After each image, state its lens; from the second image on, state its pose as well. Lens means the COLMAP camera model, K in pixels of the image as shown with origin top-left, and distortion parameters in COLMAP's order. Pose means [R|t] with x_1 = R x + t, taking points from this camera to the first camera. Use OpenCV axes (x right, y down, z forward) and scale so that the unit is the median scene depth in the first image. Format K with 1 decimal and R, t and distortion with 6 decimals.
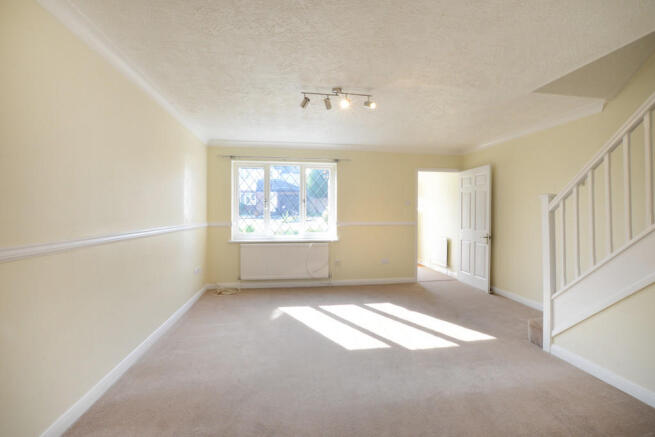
lens RADIAL K [[287.1, 0, 326.4], [0, 287.1, 212.9], [0, 0, 1]] dist [-0.004647, 0.000235]
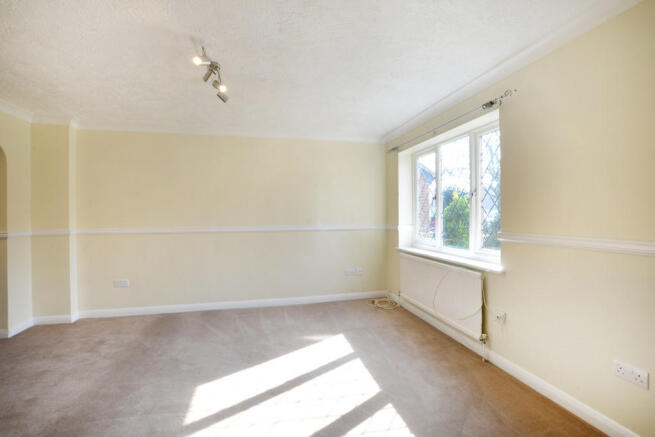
lens RADIAL K [[287.1, 0, 325.8], [0, 287.1, 217.6], [0, 0, 1]] dist [-0.004647, 0.000235]
pose [[0.129726, 0.002924, -0.991546, 0.484866], [-0.001682, 0.999995, 0.002729, 0.005151], [0.991548, 0.001314, 0.129730, 0.678490]]
